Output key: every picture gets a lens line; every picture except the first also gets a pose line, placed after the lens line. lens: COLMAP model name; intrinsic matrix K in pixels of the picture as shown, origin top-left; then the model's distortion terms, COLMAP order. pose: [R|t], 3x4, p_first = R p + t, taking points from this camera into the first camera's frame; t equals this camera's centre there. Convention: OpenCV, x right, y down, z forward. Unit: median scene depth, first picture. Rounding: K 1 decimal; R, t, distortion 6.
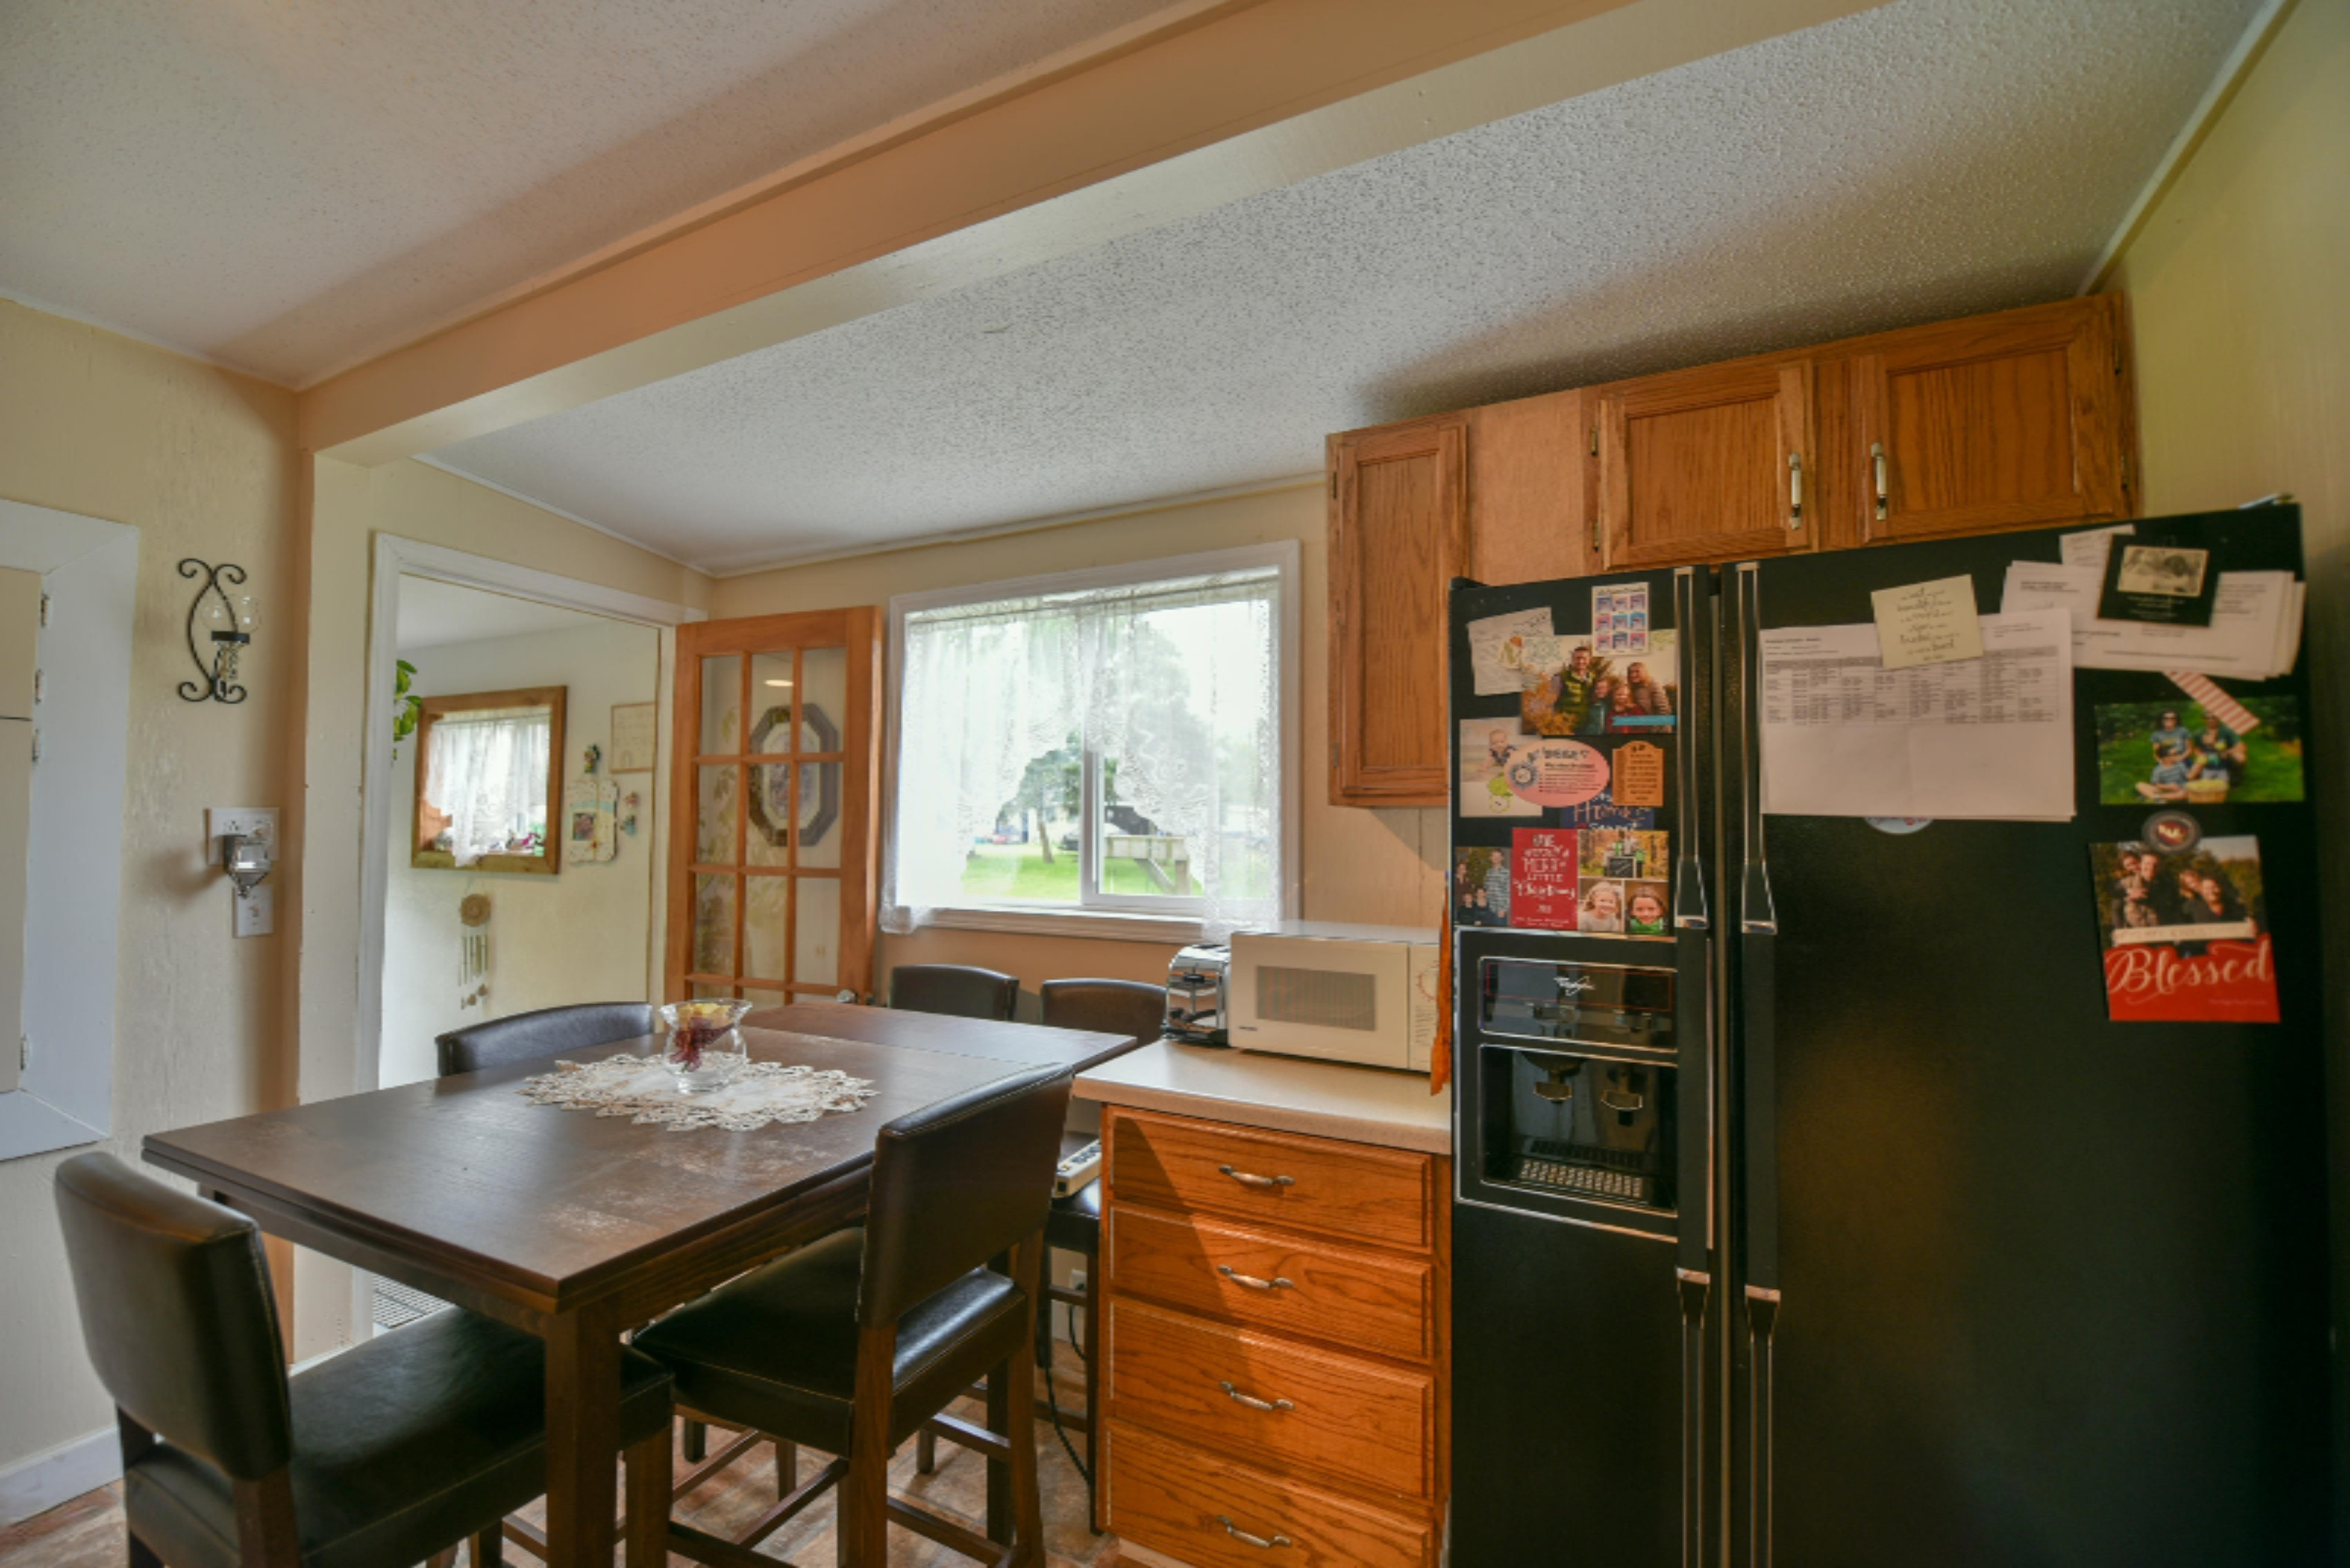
lens RADIAL K [[940.2, 0, 1175.0], [0, 940.2, 784.0], [0, 0, 1]] dist [-0.010592, -0.004004]
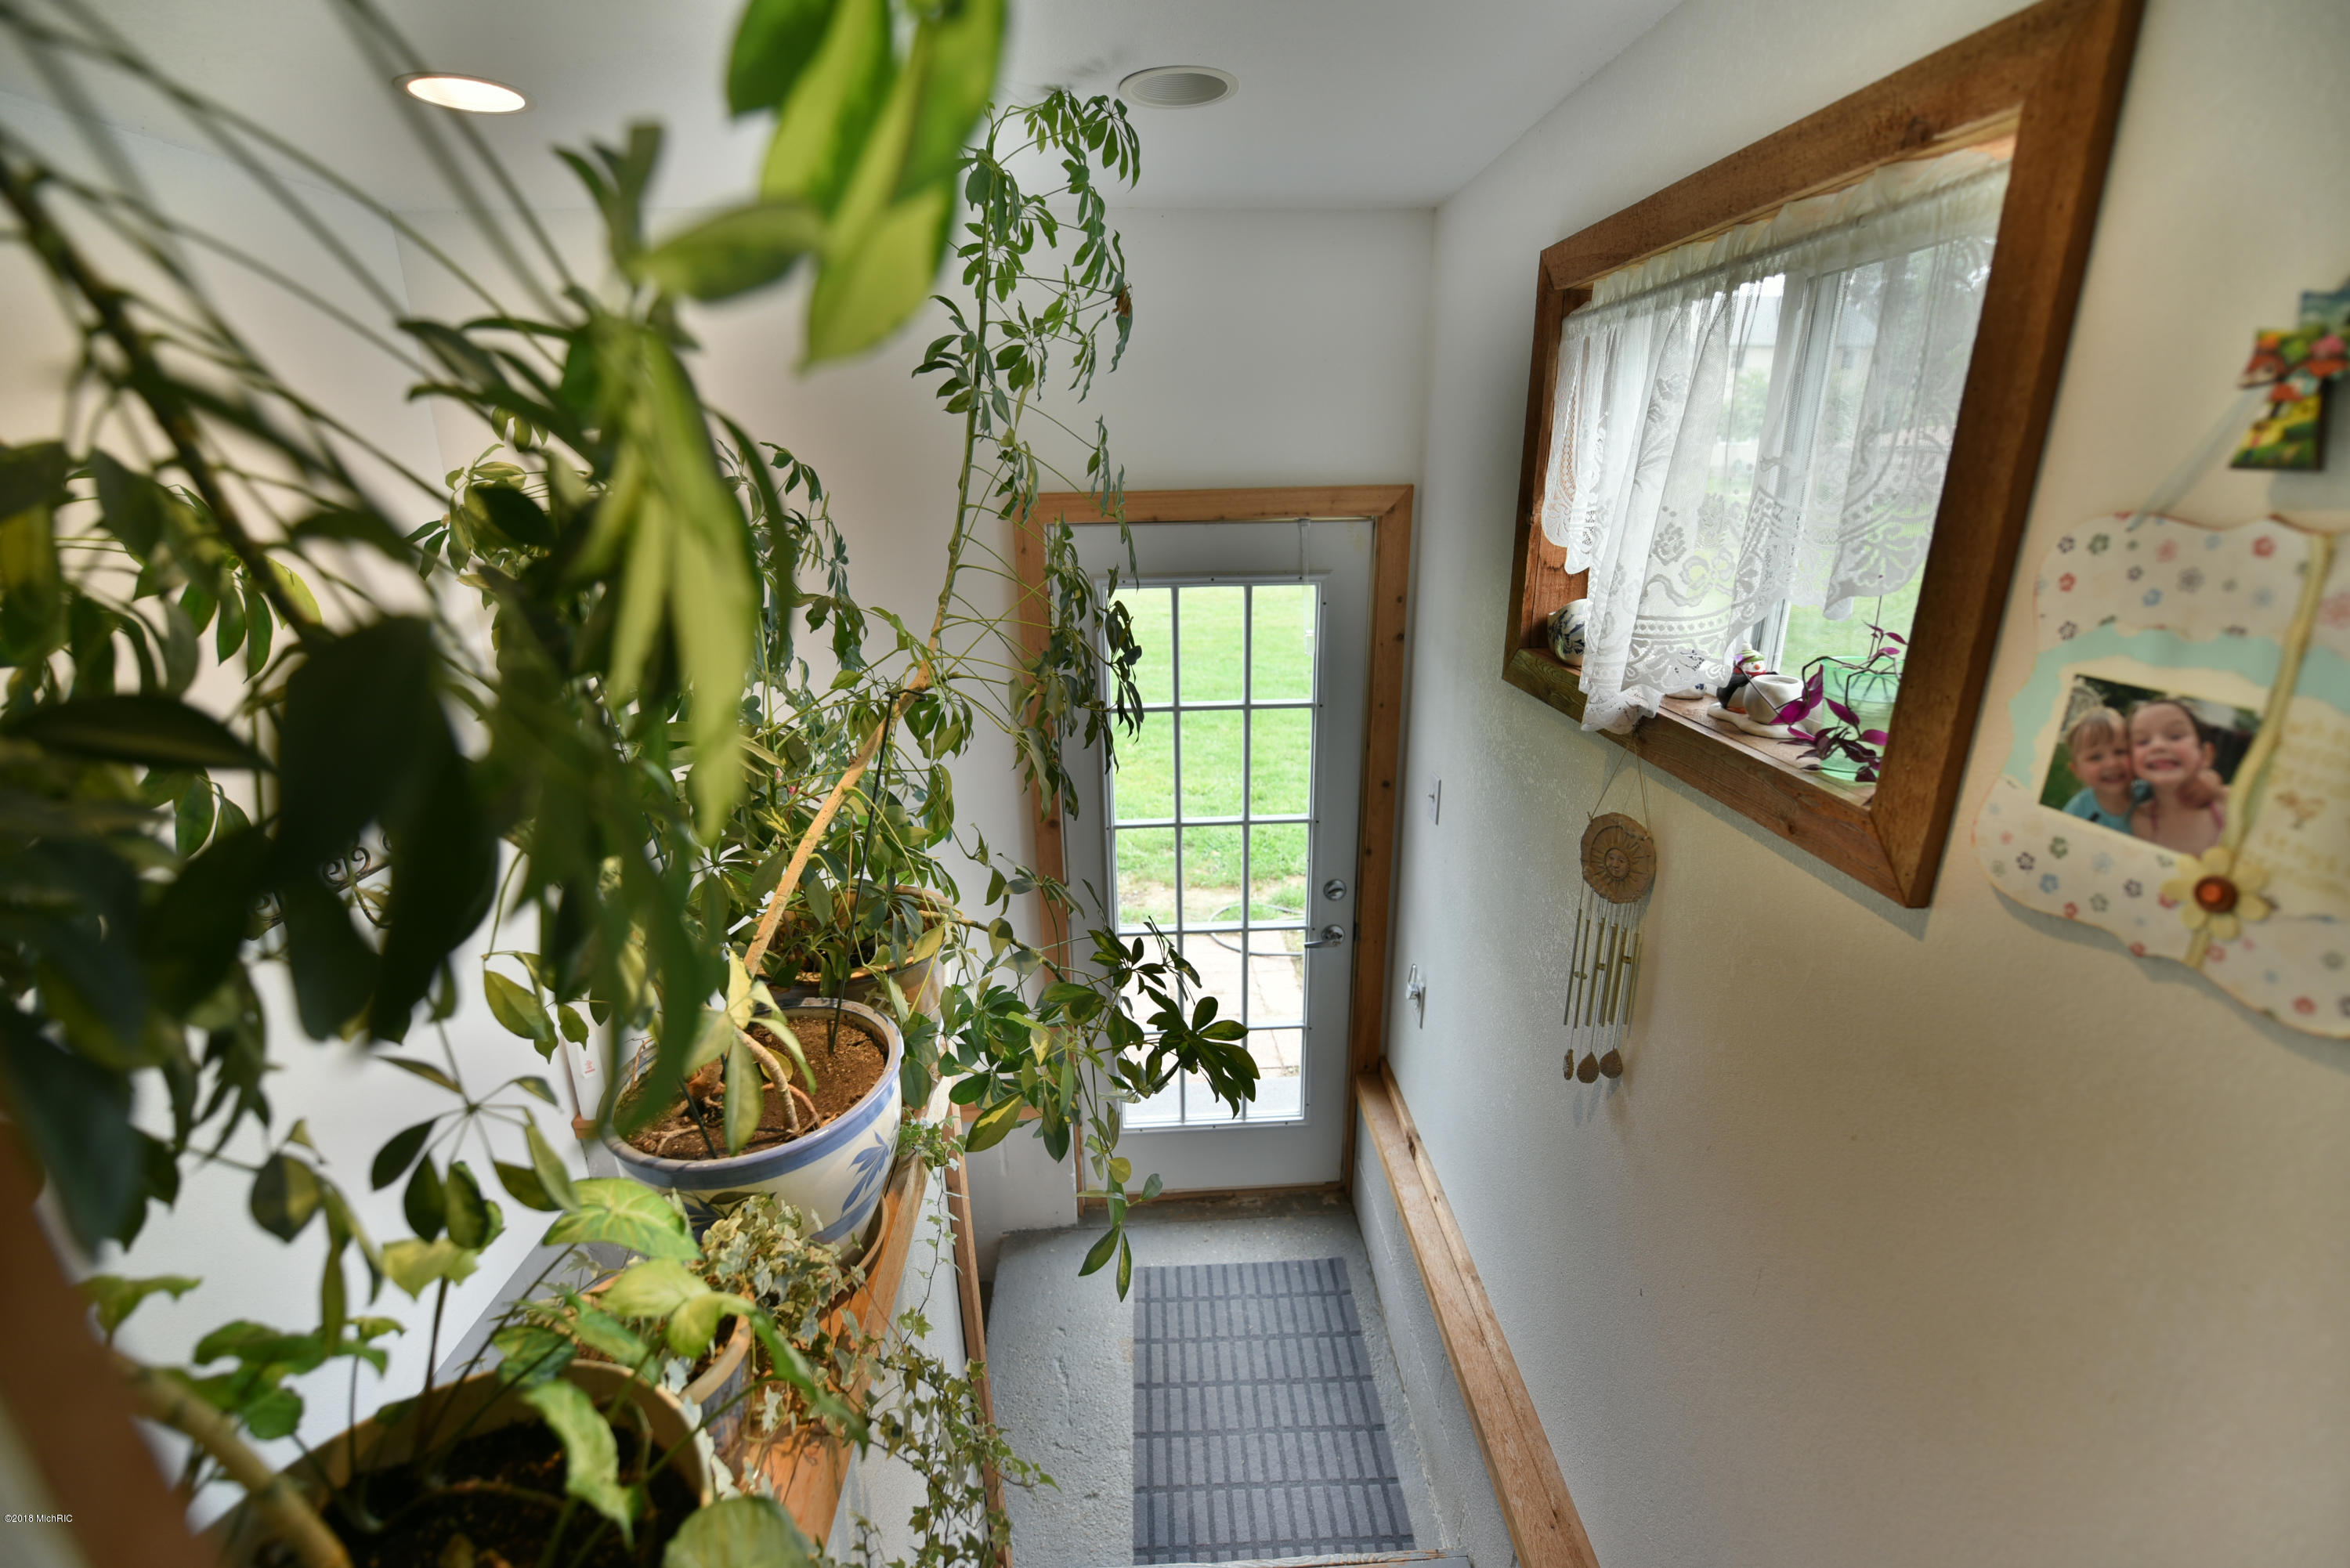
lens RADIAL K [[1001.2, 0, 1175.0], [0, 1001.2, 784.0], [0, 0, 1]] dist [-0.011963, -0.000250]
pose [[0.483151, 0.253789, -0.837948, -0.560895], [0.048941, 0.947742, 0.315261, -0.023241], [0.874168, -0.193329, 0.445482, 0.743630]]
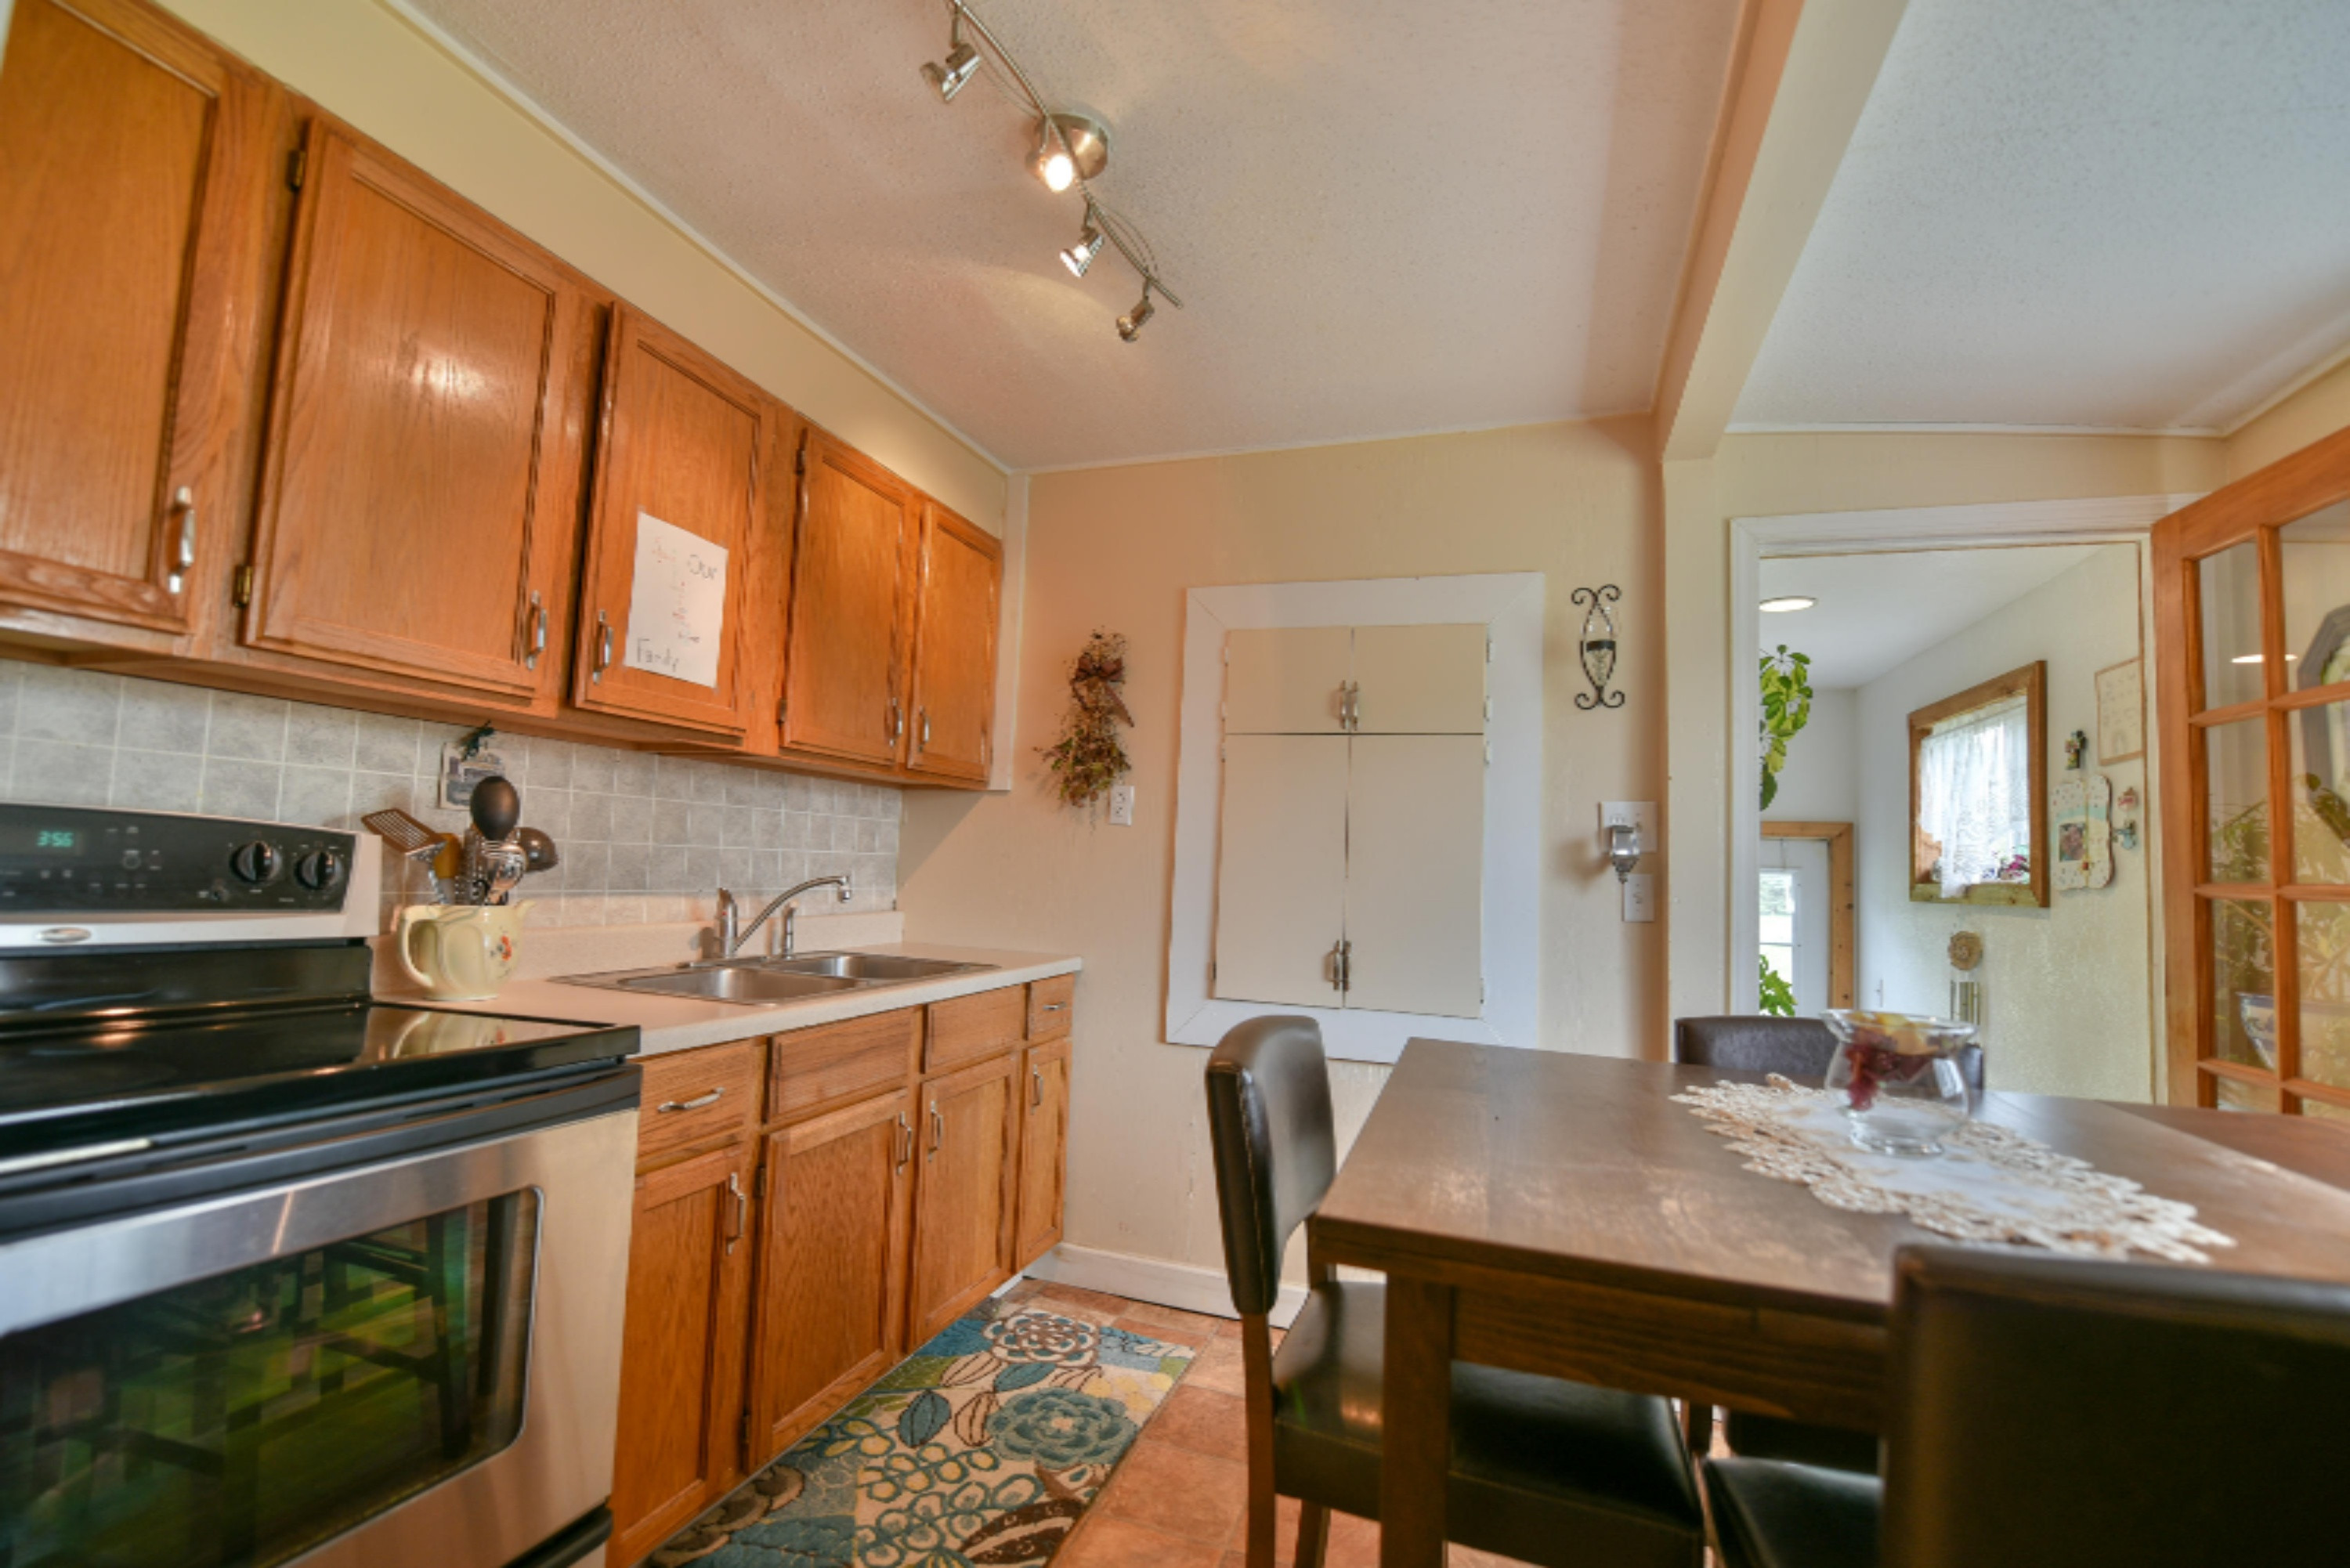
lens RADIAL K [[1001.2, 0, 1175.0], [0, 1001.2, 784.0], [0, 0, 1]] dist [-0.011963, -0.000250]
pose [[0.129426, -0.084730, -0.987962, 0.050328], [0.005495, 0.996389, -0.084733, 0.062373], [0.991574, 0.005538, 0.129424, 0.200958]]
